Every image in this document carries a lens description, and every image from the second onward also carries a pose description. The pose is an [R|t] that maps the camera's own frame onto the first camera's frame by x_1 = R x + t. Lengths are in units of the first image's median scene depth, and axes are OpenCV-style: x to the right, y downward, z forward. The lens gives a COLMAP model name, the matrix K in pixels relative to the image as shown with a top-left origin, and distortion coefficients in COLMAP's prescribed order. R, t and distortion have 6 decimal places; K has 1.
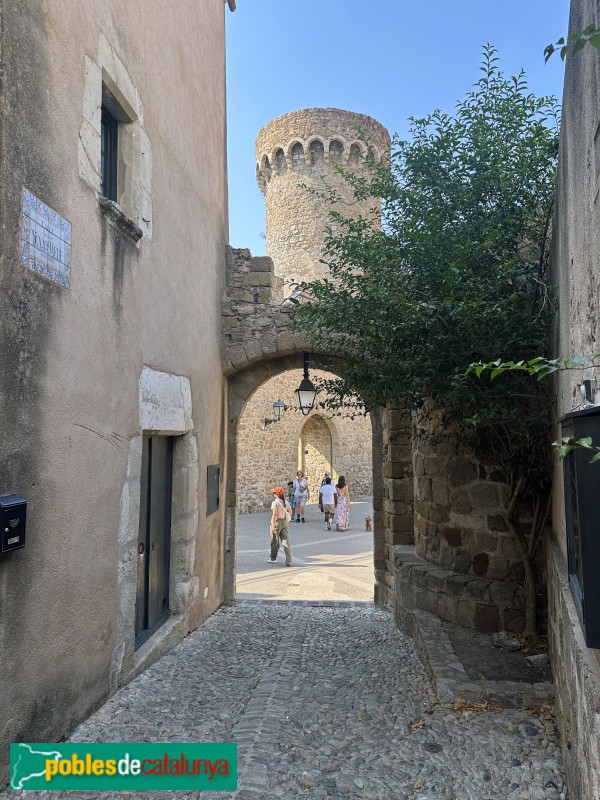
lens RADIAL K [[741.6, 0, 300.0], [0, 741.6, 400.0], [0, 0, 1]] dist [-0.002428, -0.001382]
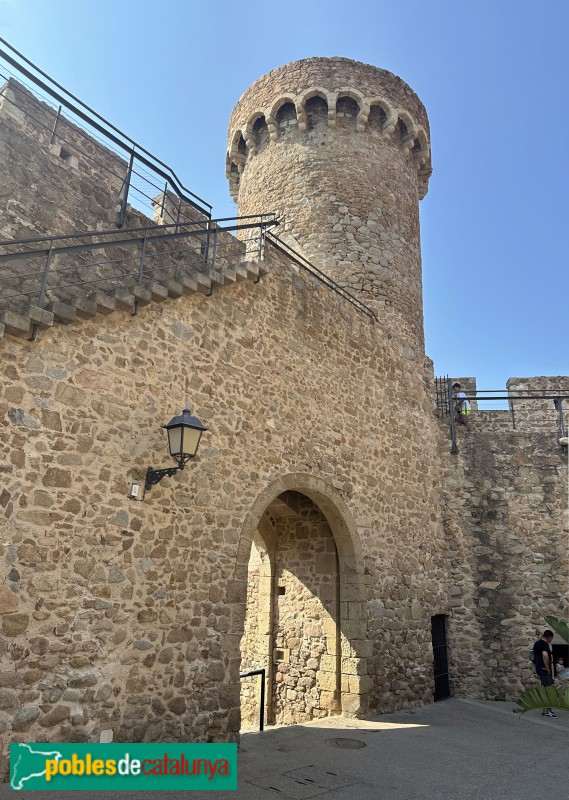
lens RADIAL K [[726.2, 0, 250.1], [0, 726.2, 400.1], [0, 0, 1]] dist [0.066612, -0.005713]
pose [[0.996611, 0.009919, -0.081655, 0.019826], [-0.028035, 0.974225, -0.223829, 0.046614], [0.077330, 0.225360, 0.971202, 0.444864]]
